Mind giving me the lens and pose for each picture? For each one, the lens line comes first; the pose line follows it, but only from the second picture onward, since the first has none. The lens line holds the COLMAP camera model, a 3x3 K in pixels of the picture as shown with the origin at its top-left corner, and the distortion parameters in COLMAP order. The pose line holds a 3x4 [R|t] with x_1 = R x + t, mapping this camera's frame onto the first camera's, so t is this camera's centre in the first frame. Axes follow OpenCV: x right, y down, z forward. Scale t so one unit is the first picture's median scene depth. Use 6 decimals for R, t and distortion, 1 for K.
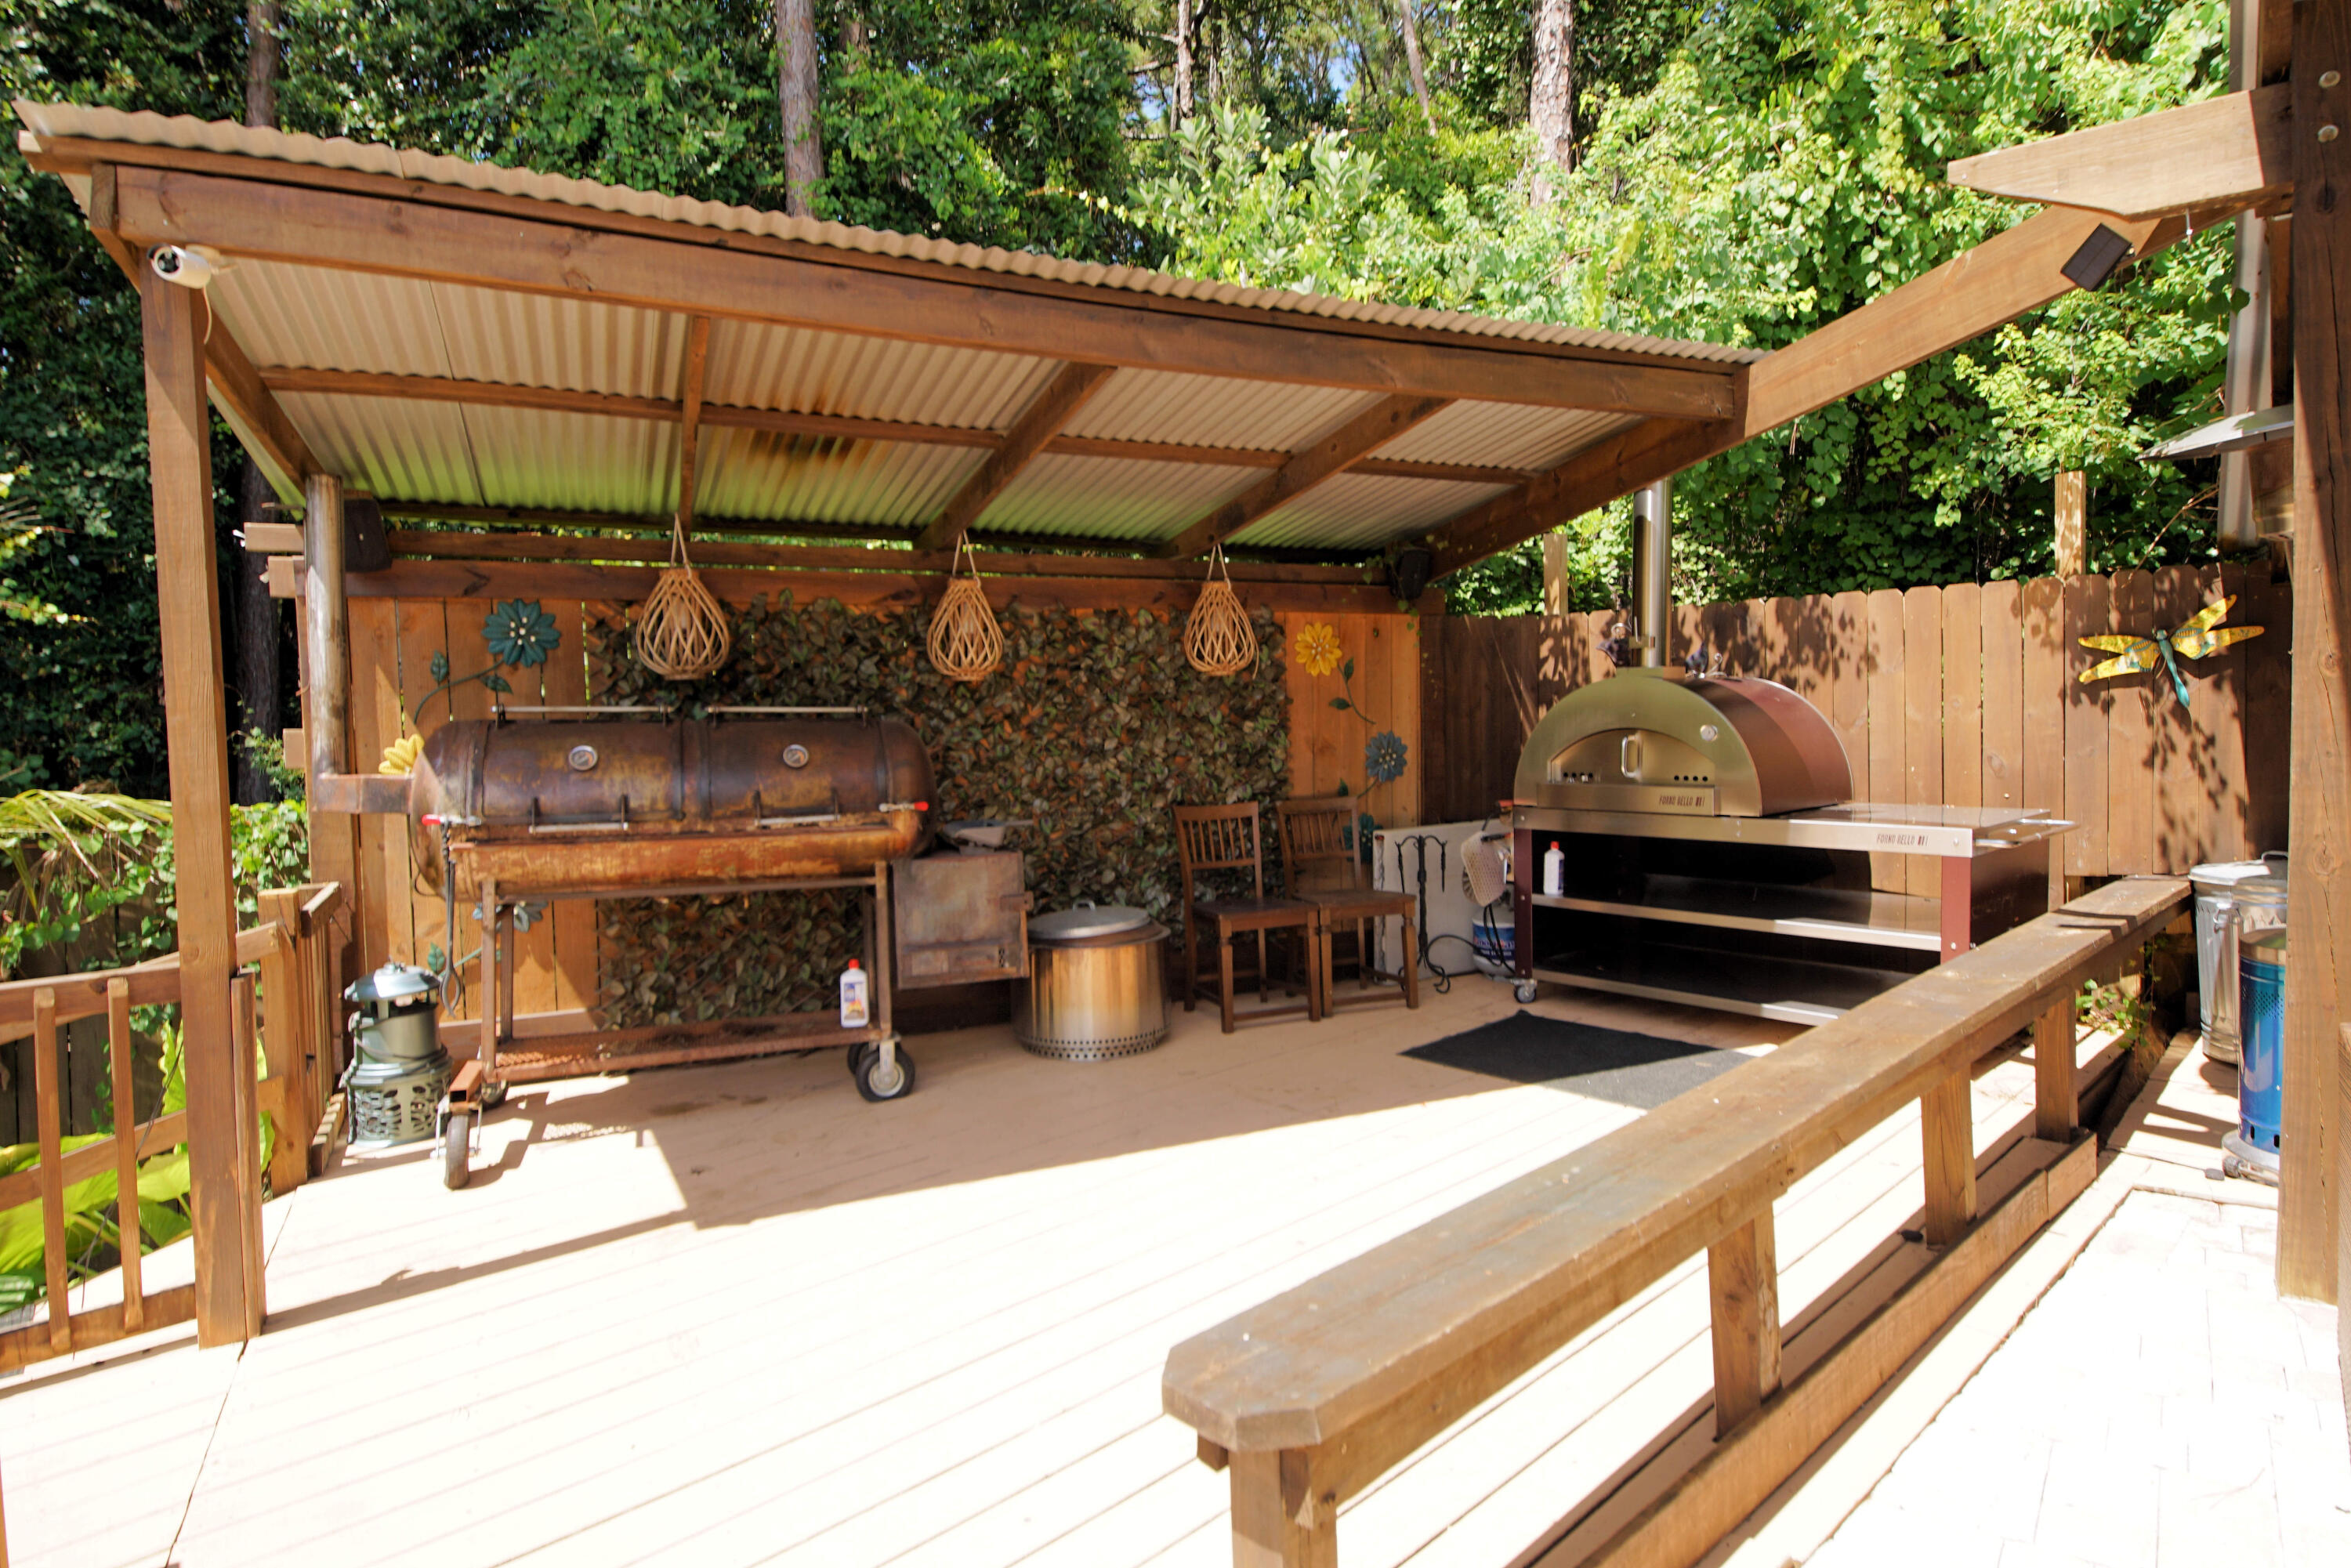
lens RADIAL K [[1265.3, 0, 1131.2], [0, 1265.3, 760.8], [0, 0, 1]] dist [0.026998, -0.027093]
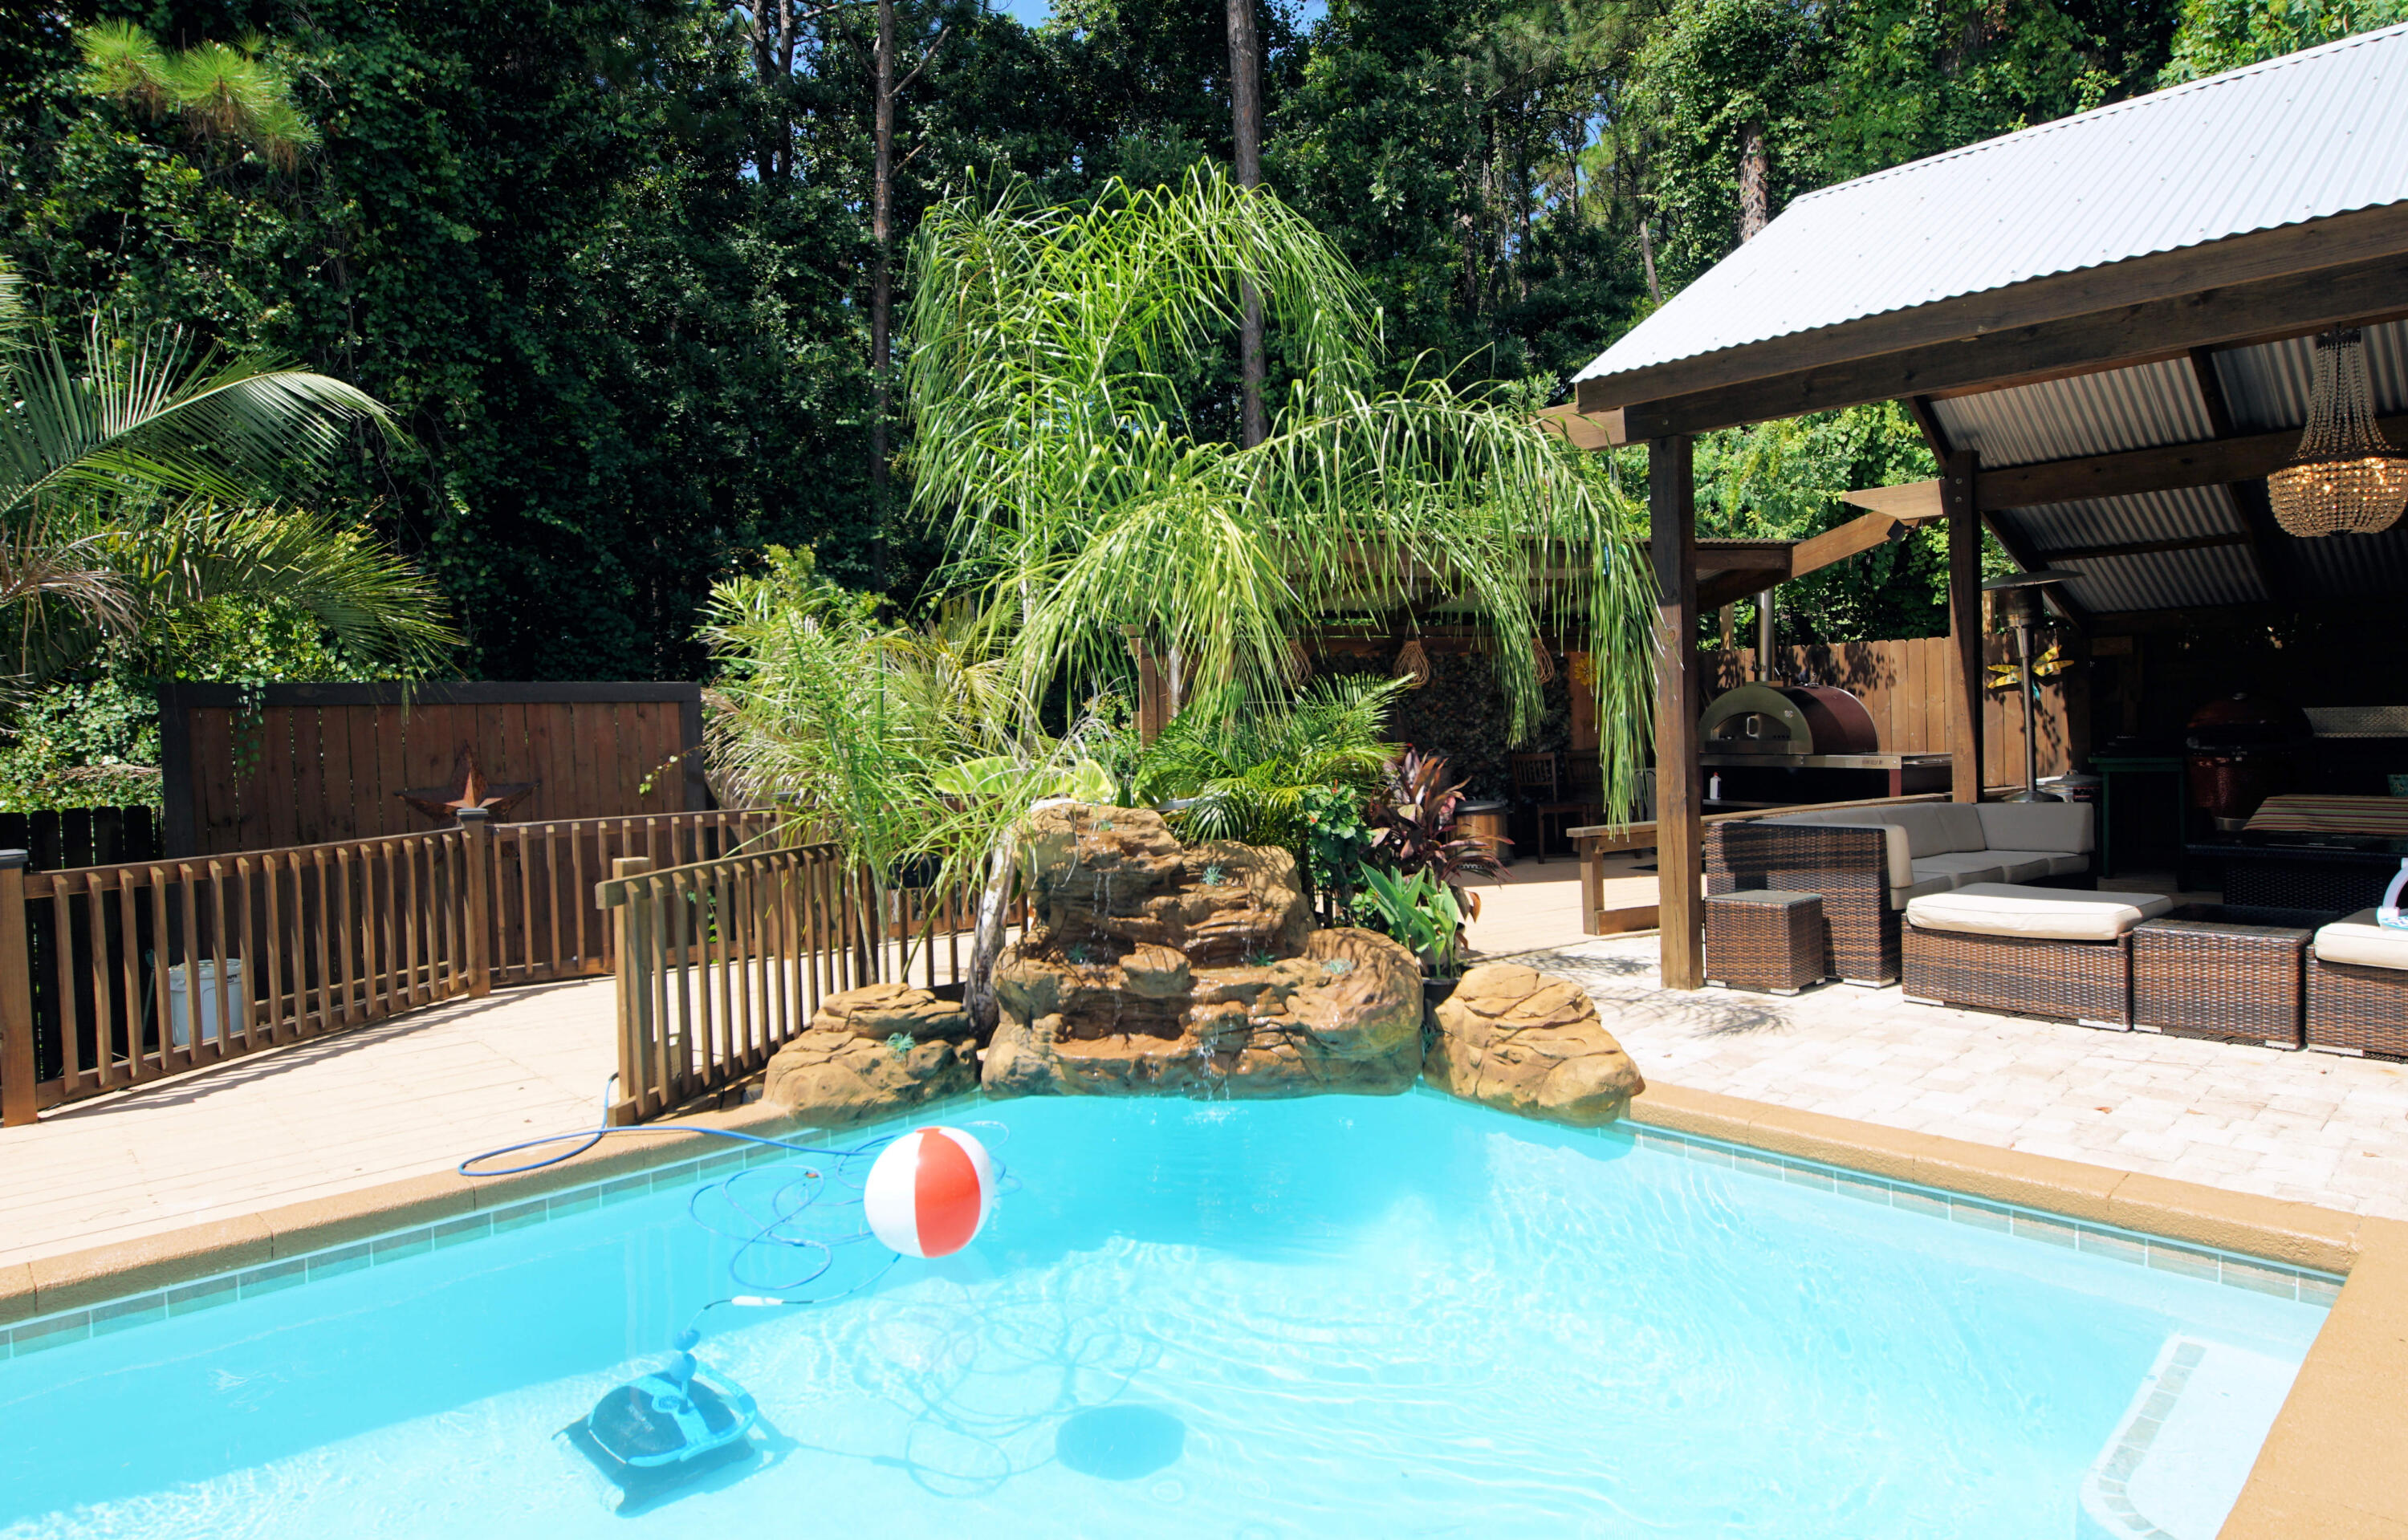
lens RADIAL K [[1366.0, 0, 1189.3], [0, 1366.0, 766.6], [0, 0, 1]] dist [0.002644, -0.006711]
pose [[0.992031, -0.000782, -0.125992, -0.198153], [-0.000029, 0.999979, -0.006434, 0.066514], [0.125994, 0.006386, 0.992010, -1.153549]]
